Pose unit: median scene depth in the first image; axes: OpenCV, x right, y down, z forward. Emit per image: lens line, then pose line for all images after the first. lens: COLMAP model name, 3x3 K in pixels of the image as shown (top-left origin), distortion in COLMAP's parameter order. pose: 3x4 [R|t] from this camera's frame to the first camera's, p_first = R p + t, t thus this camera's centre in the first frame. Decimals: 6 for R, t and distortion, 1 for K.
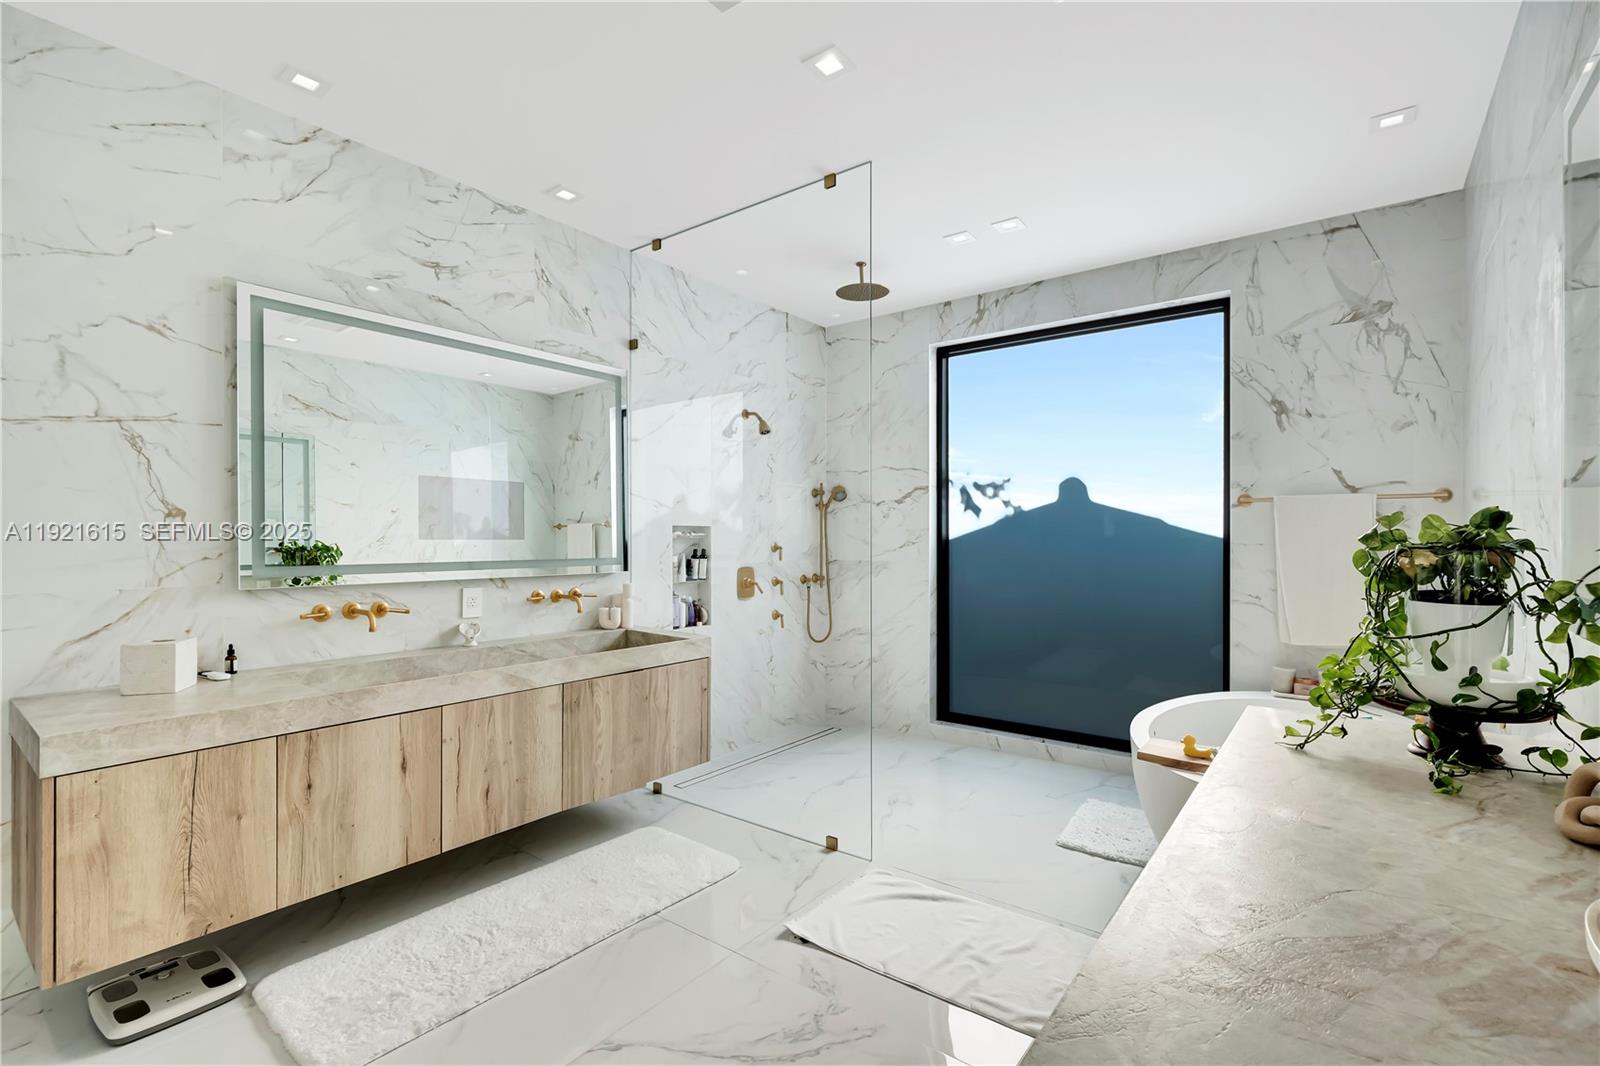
lens RADIAL K [[718.7, 0, 802.2], [0, 718.7, 536.9], [0, 0, 1]] dist [0.002171, -0.000146]
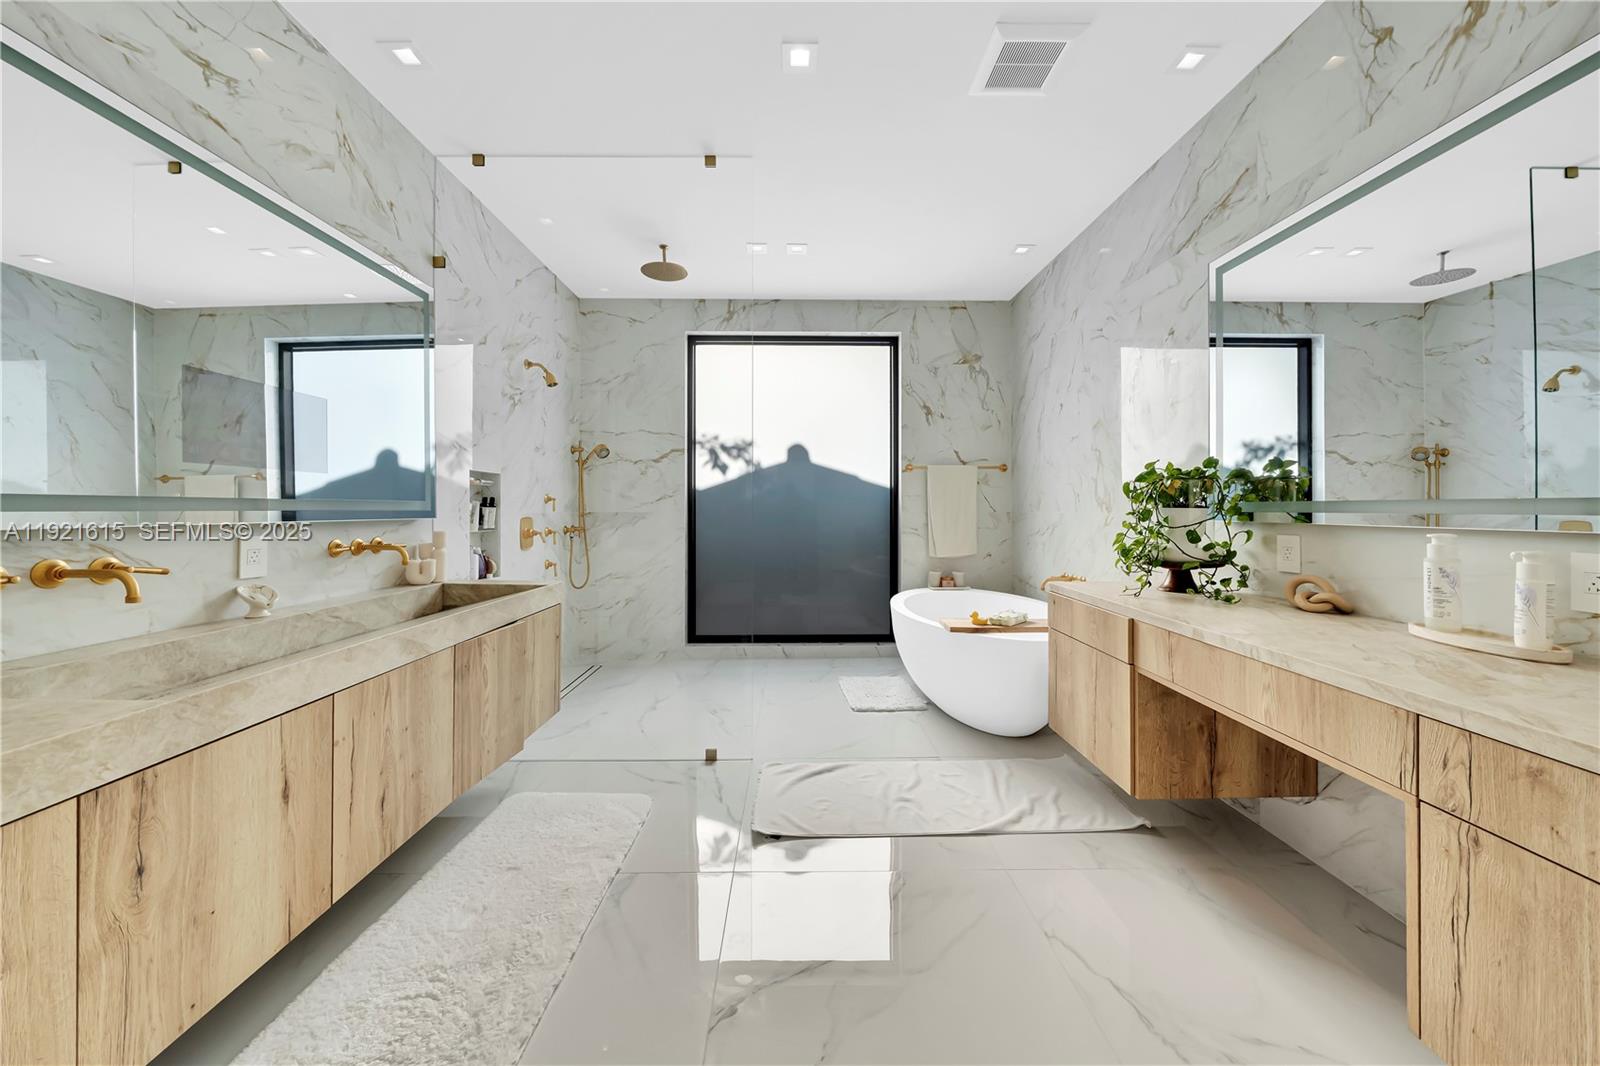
lens RADIAL K [[554.1, 0, 797.0], [0, 554.1, 505.4], [0, 0, 1]] dist [-0.007682, 0.000197]
pose [[0.785979, 0.002800, 0.618247, -0.323375], [0.001140, 0.999981, -0.005979, 0.038256], [-0.618252, 0.005404, 0.785961, 0.205244]]
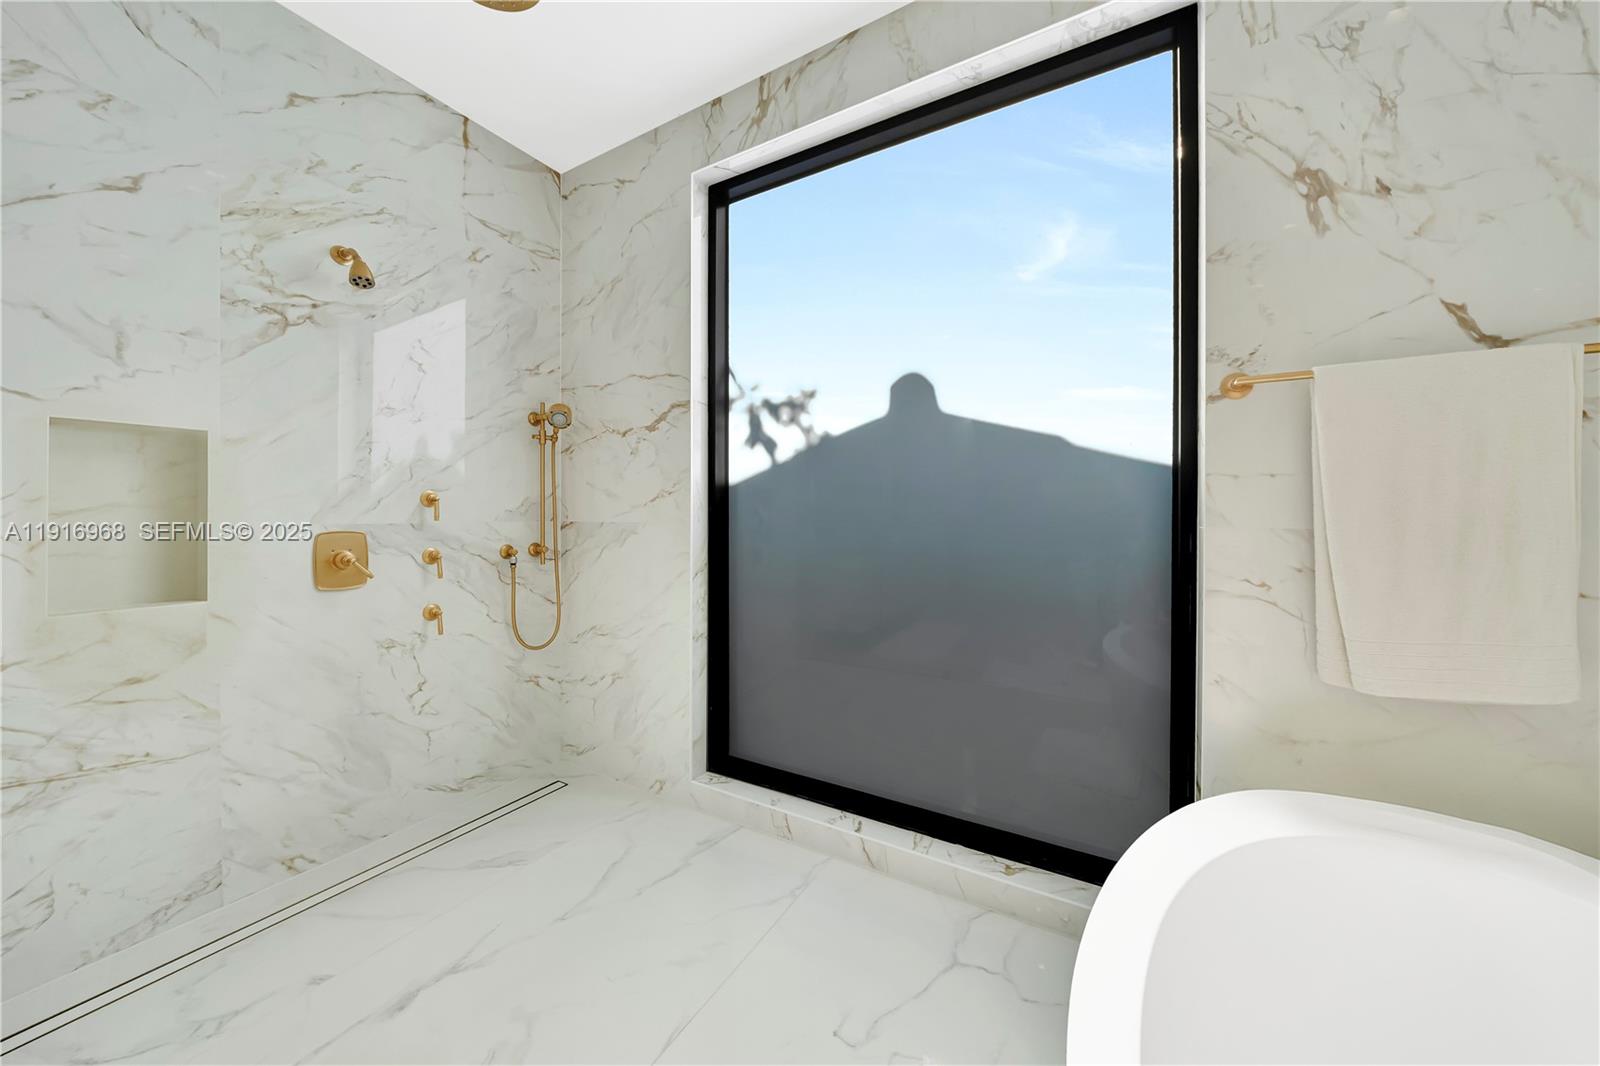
lens RADIAL K [[556.1, 0, 803.2], [0, 556.1, 518.2], [0, 0, 1]] dist [-0.000497, -0.000065]
pose [[0.992810, 0.000872, 0.119695, 0.280631], [-0.001298, 0.999993, 0.003479, 0.038039], [-0.119691, -0.003609, 0.992805, 0.663318]]
